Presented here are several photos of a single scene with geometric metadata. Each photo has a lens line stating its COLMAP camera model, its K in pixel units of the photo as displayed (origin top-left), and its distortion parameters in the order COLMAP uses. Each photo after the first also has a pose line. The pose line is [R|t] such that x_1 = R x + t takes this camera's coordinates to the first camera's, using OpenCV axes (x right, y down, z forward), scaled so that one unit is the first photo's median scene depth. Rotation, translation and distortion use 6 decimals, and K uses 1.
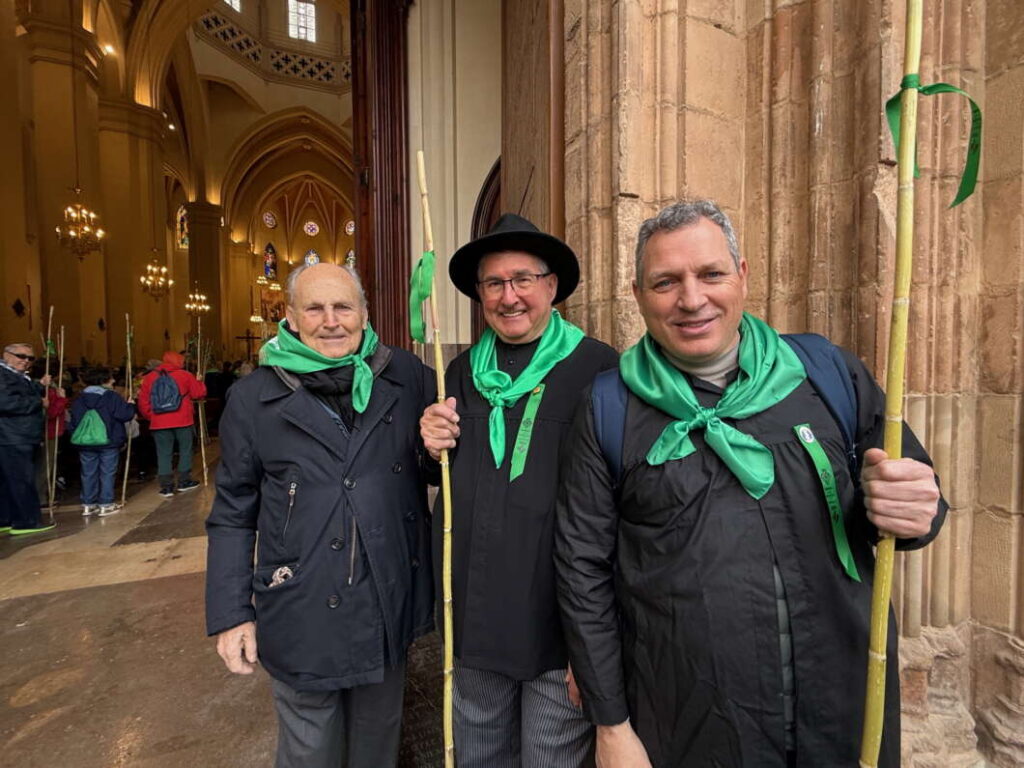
lens RADIAL K [[422.1, 0, 514.2], [0, 422.1, 376.9], [0, 0, 1]] dist [-0.001005, -0.000047]
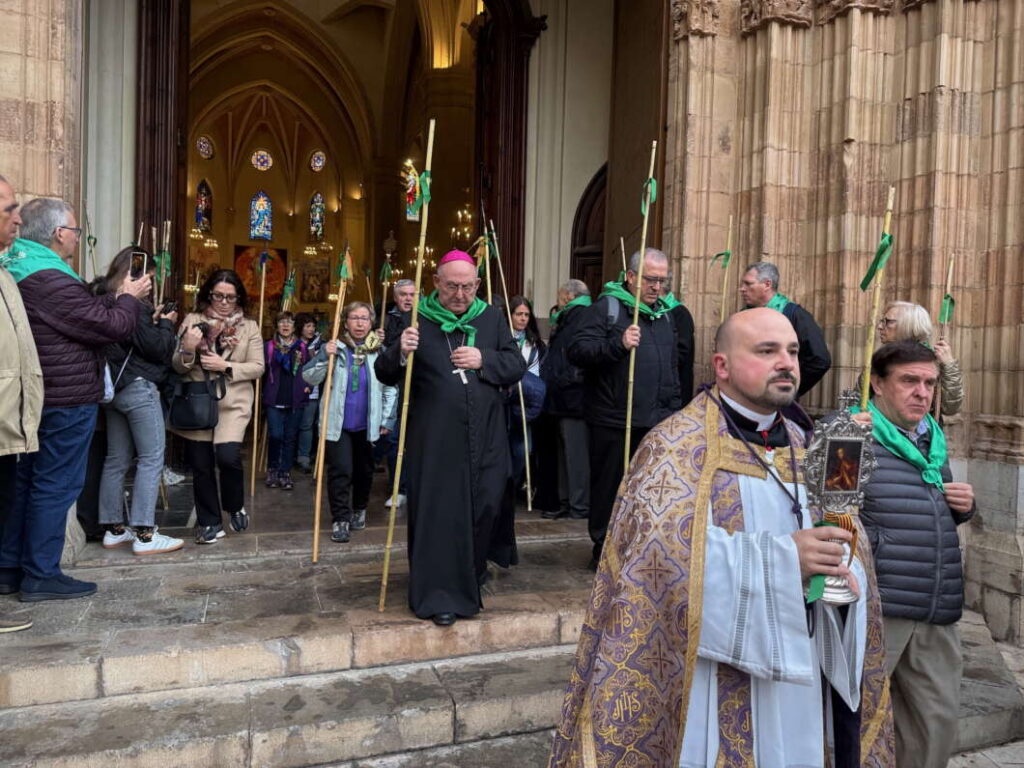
lens RADIAL K [[714.2, 0, 514.8], [0, 714.2, 386.5], [0, 0, 1]] dist [0.033651, -0.057145]
pose [[0.999281, 0.034561, -0.015600, -0.713667], [-0.034820, 0.999255, -0.016622, 0.521766], [0.015014, 0.017154, 0.999740, -3.497984]]
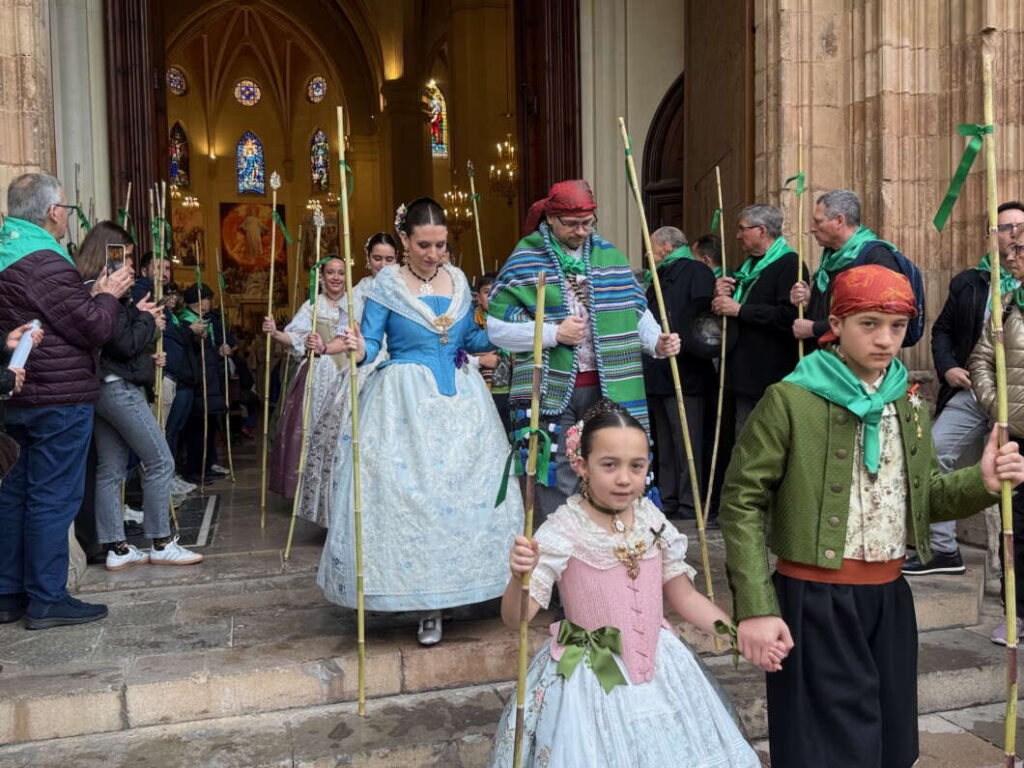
lens RADIAL K [[920.5, 0, 518.4], [0, 920.5, 383.9], [0, 0, 1]] dist [0.140712, -0.271680]
pose [[0.996460, -0.009688, -0.083509, -0.690257], [0.009952, 0.999947, 0.002747, 0.543544], [0.083478, -0.003568, 0.996503, -3.784029]]
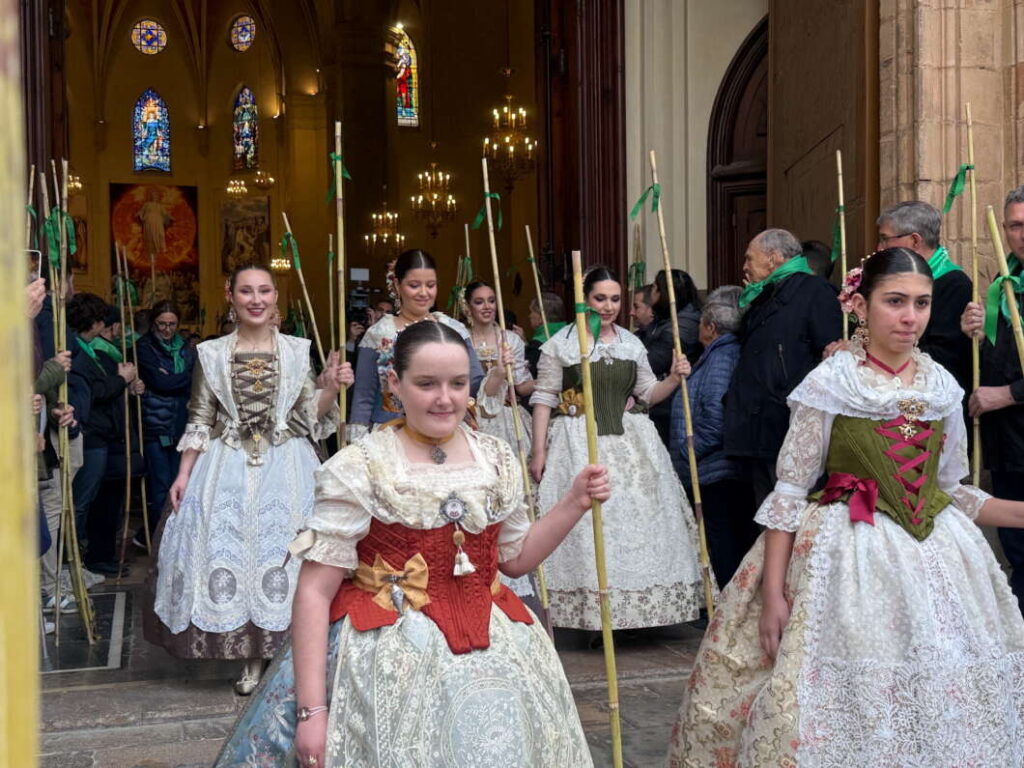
lens RADIAL K [[1242.5, 0, 497.9], [0, 1242.5, 378.7], [0, 0, 1]] dist [0.209331, -0.496865]
pose [[0.996315, -0.006281, -0.085541, -0.894457], [0.003228, 0.999355, -0.035776, 0.479570], [0.085711, 0.035368, 0.995692, -3.719116]]
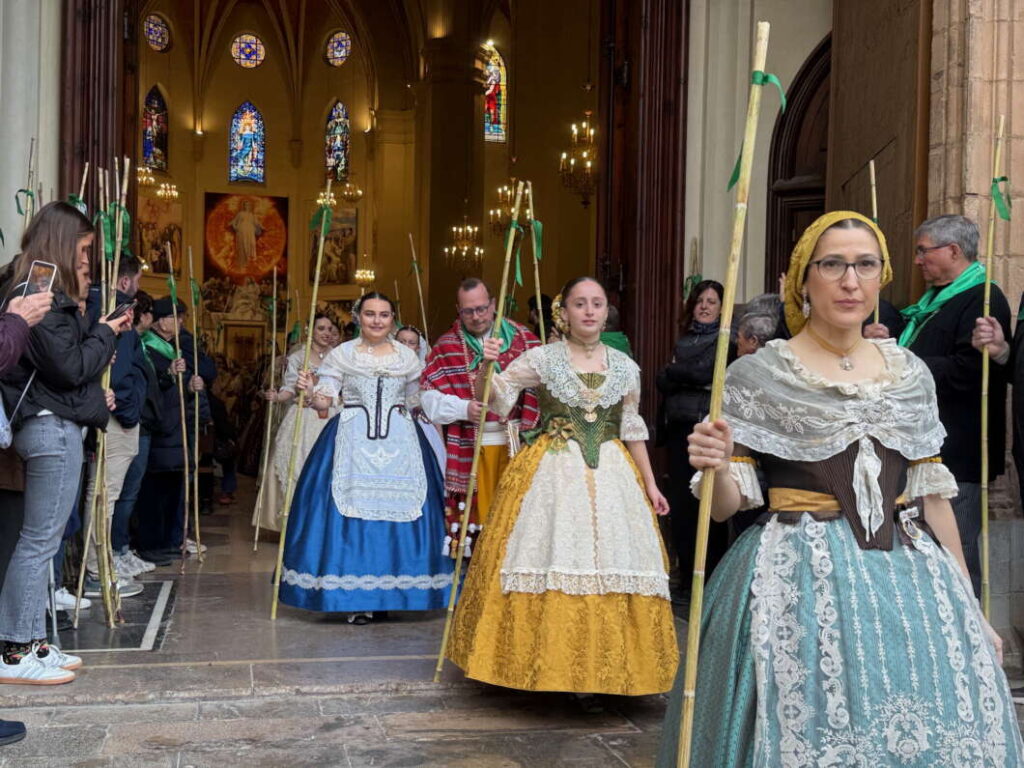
lens RADIAL K [[1241.2, 0, 505.5], [0, 1241.2, 384.1], [0, 0, 1]] dist [0.186325, -0.425413]
pose [[0.988306, 0.026867, -0.150096, -0.691228], [-0.034061, 0.998381, -0.045561, 0.539140], [0.148629, 0.050140, 0.987621, -3.707577]]
